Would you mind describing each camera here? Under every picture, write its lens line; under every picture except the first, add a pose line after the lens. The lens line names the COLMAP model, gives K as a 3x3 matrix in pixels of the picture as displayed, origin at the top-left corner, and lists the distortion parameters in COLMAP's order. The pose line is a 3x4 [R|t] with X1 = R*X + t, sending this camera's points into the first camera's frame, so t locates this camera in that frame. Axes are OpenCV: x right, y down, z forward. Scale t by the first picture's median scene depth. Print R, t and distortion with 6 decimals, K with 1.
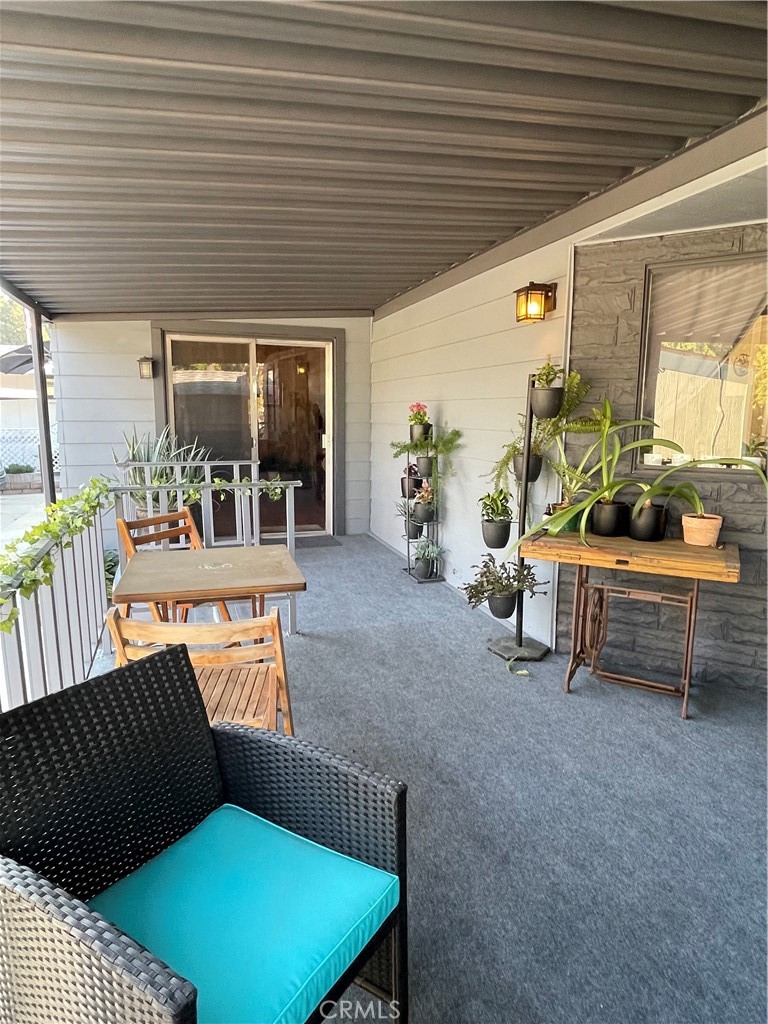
lens RADIAL K [[615.6, 0, 384.0], [0, 615.6, 512.0], [0, 0, 1]] dist [0.006755, -0.033387]
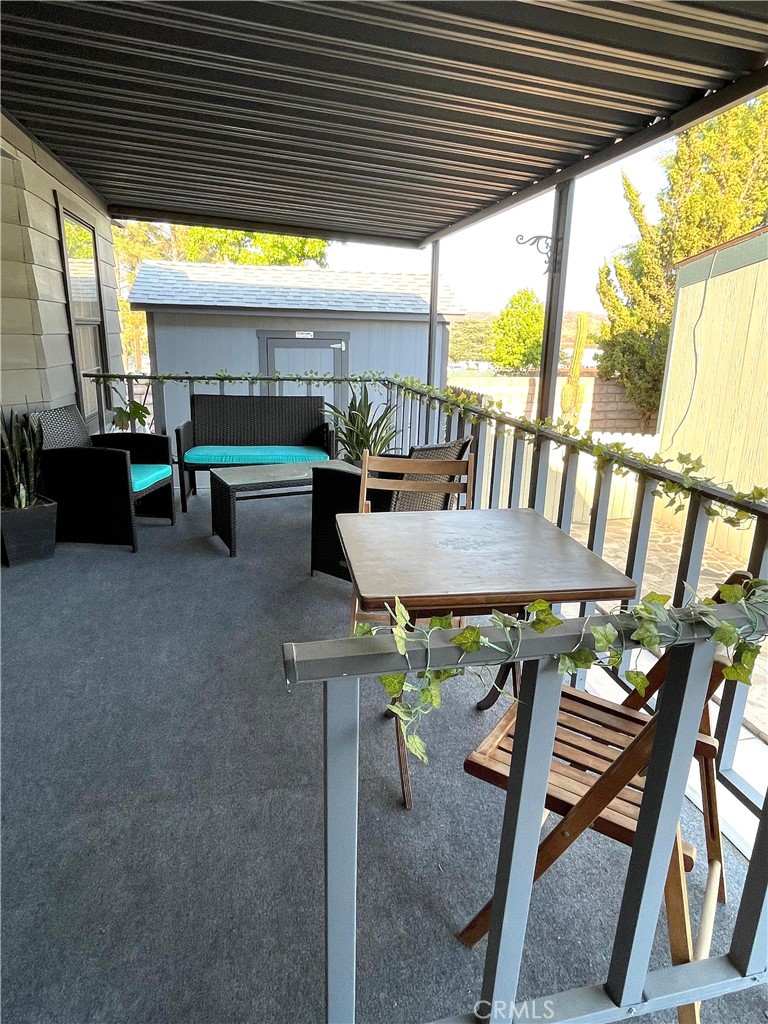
lens RADIAL K [[615.6, 0, 384.0], [0, 615.6, 512.0], [0, 0, 1]] dist [0.006755, -0.033387]
pose [[-0.993398, -0.055680, 0.100305, -0.200109], [-0.006709, 0.901024, 0.433717, -0.188541], [-0.114527, 0.430181, -0.895449, 1.263709]]
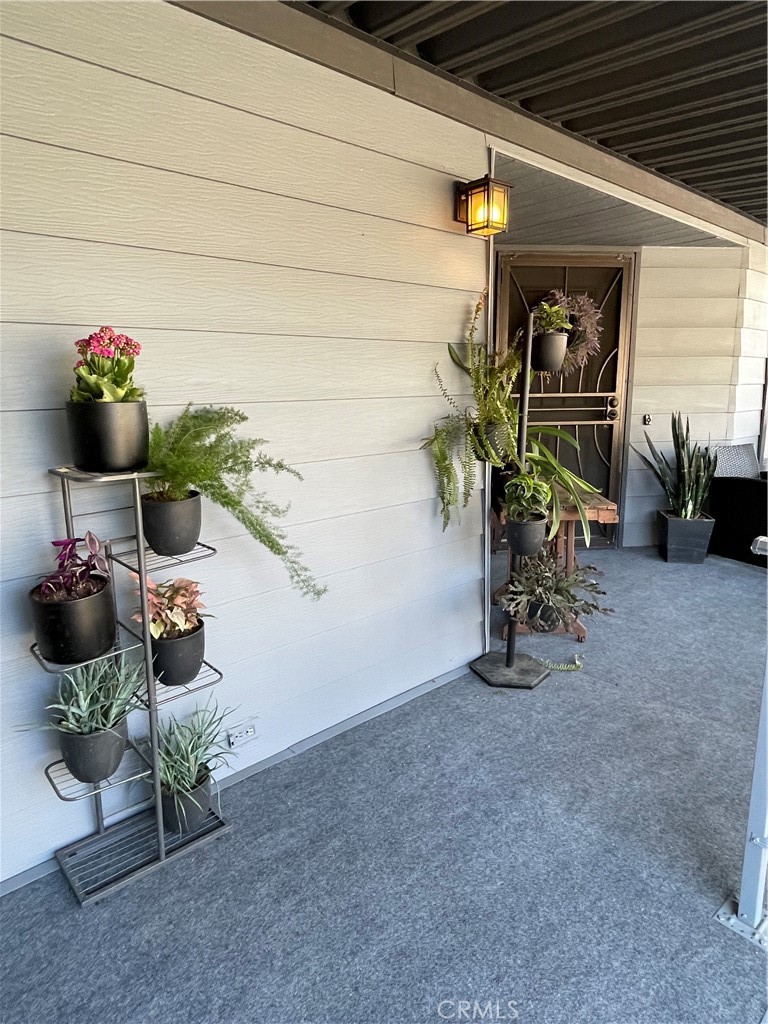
lens RADIAL K [[615.6, 0, 384.0], [0, 615.6, 512.0], [0, 0, 1]] dist [0.006755, -0.033387]
pose [[-0.409405, -0.178716, 0.894678, -0.397877], [0.165241, 0.949884, 0.265358, -0.212034], [-0.897264, 0.256477, -0.359356, 1.452403]]
